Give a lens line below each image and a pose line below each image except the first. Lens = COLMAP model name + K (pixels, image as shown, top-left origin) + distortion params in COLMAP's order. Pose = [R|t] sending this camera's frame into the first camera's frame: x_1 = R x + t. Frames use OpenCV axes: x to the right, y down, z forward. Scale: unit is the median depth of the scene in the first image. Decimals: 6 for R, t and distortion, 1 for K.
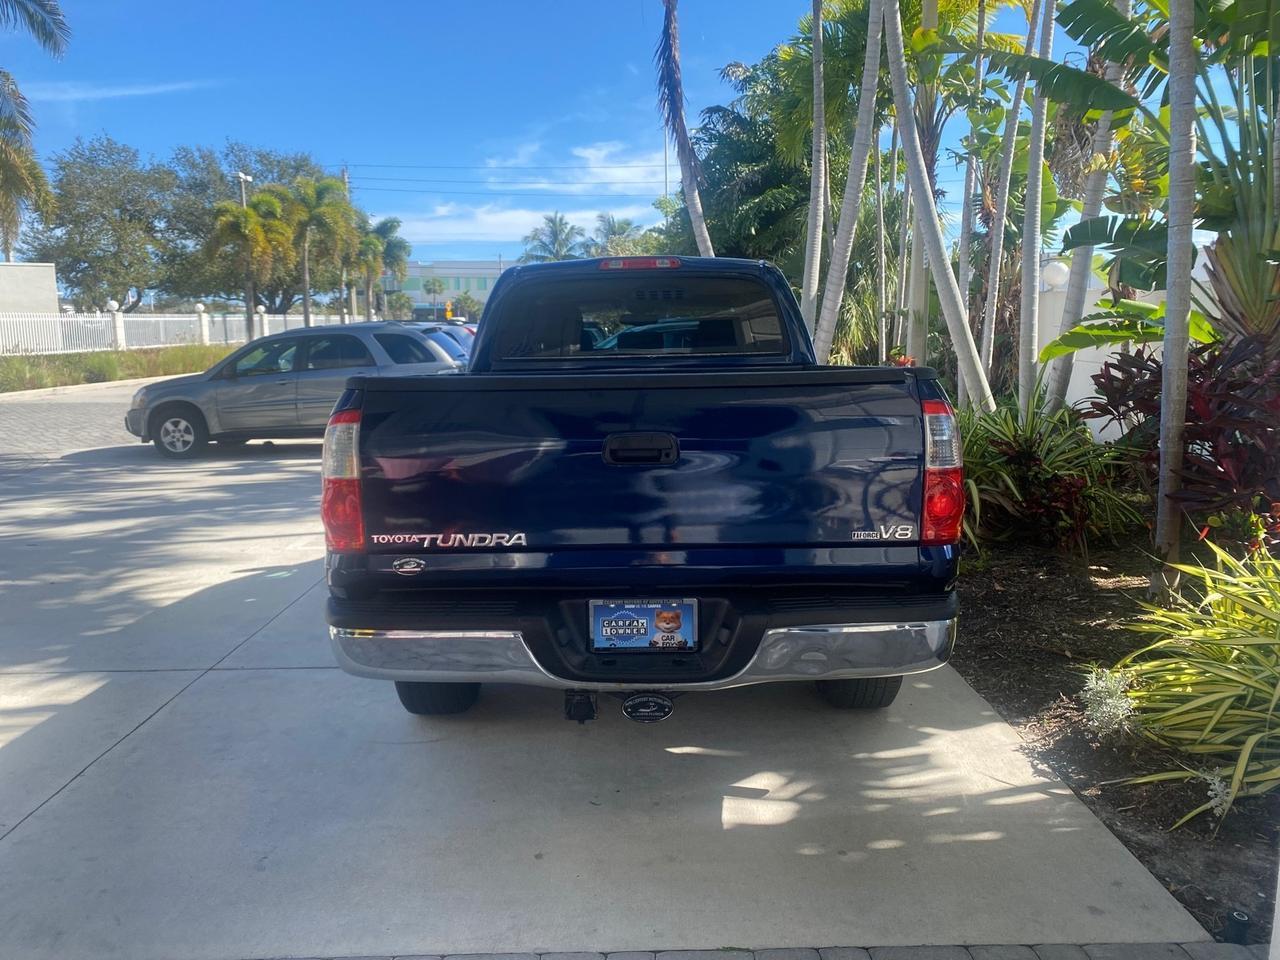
lens RADIAL K [[981.3, 0, 632.2], [0, 981.3, 477.7], [0, 0, 1]] dist [0.026414, -0.026687]
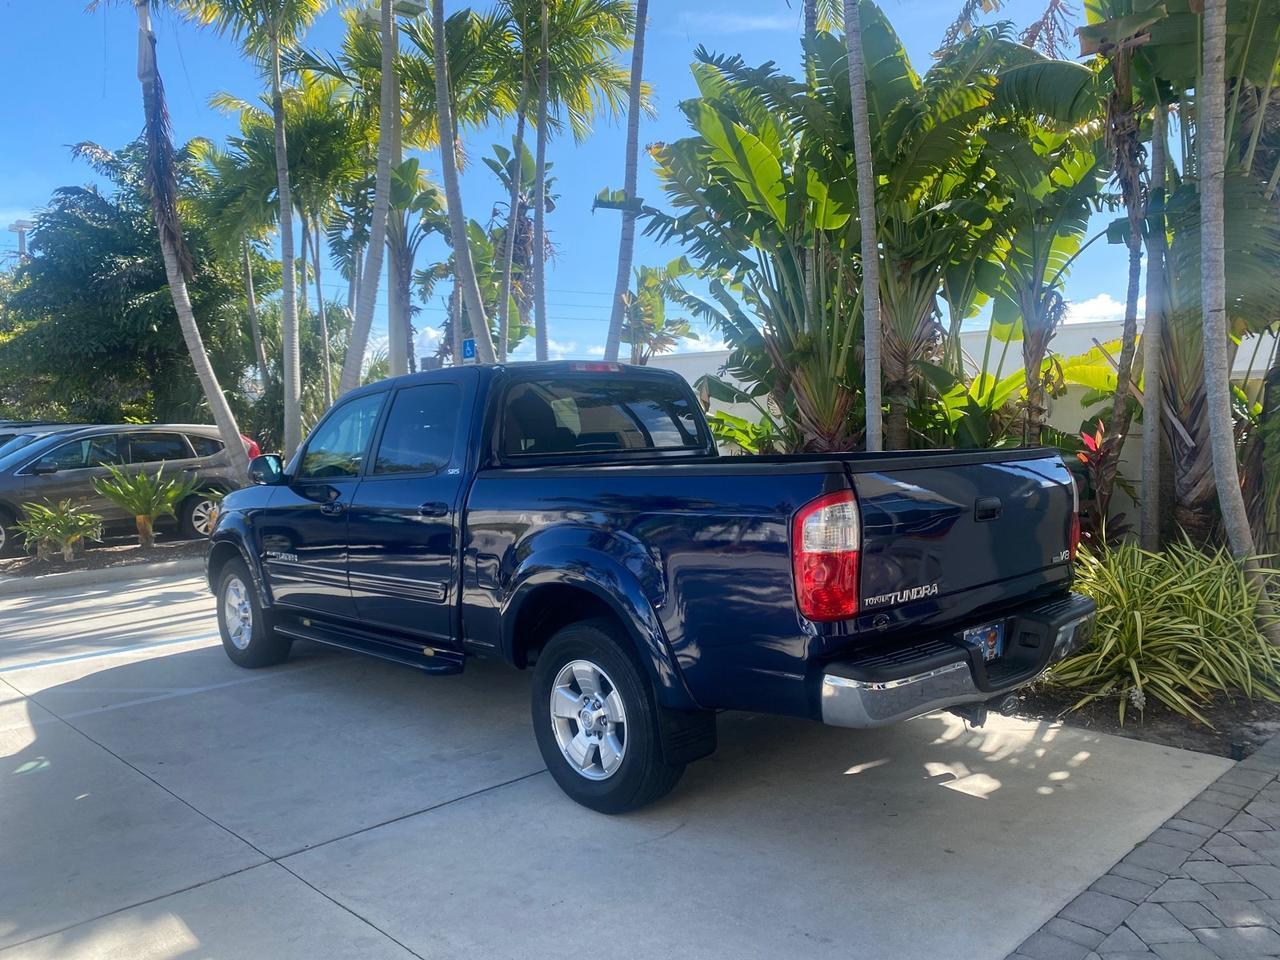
lens RADIAL K [[981.3, 0, 644.5], [0, 981.3, 482.8], [0, 0, 1]] dist [0.026414, -0.026687]
pose [[0.718858, -0.036172, 0.694215, -0.361420], [0.108245, 0.992289, -0.060384, -0.010024], [-0.686677, 0.118553, 0.717231, 0.101974]]
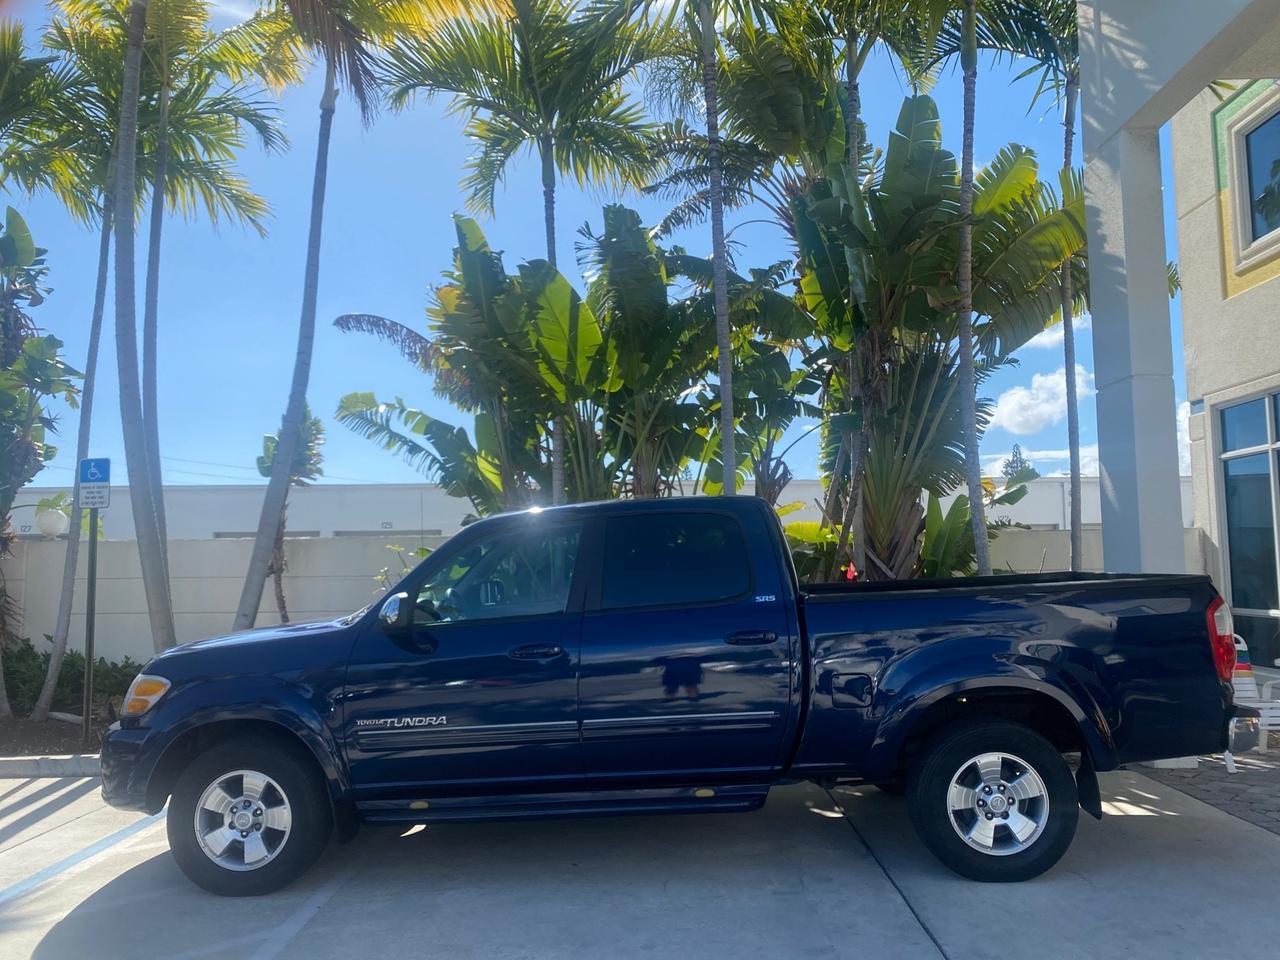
lens RADIAL K [[981.3, 0, 647.1], [0, 981.3, 478.5], [0, 0, 1]] dist [0.026414, -0.026687]
pose [[0.022299, 0.098136, 0.994923, -0.605312], [0.167344, 0.980764, -0.100490, -0.077969], [-0.985646, 0.168735, 0.005448, 0.570597]]
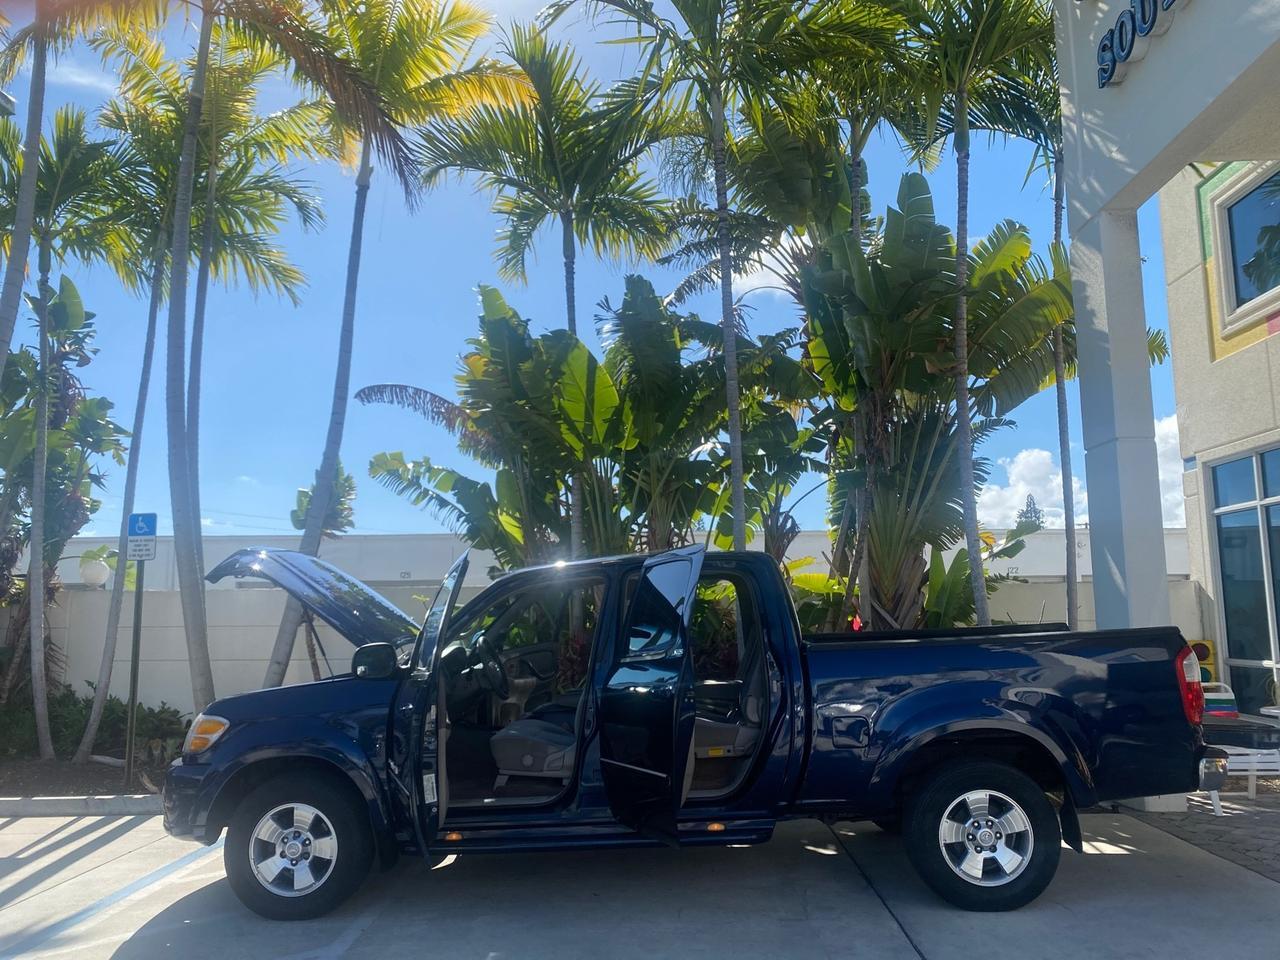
lens RADIAL K [[981.3, 0, 645.4], [0, 981.3, 479.5], [0, 0, 1]] dist [0.026414, -0.026687]
pose [[0.036958, 0.146590, 0.988507, -0.659276], [0.164565, 0.974785, -0.150708, -0.078005], [-0.985674, 0.168243, 0.011902, 0.571044]]
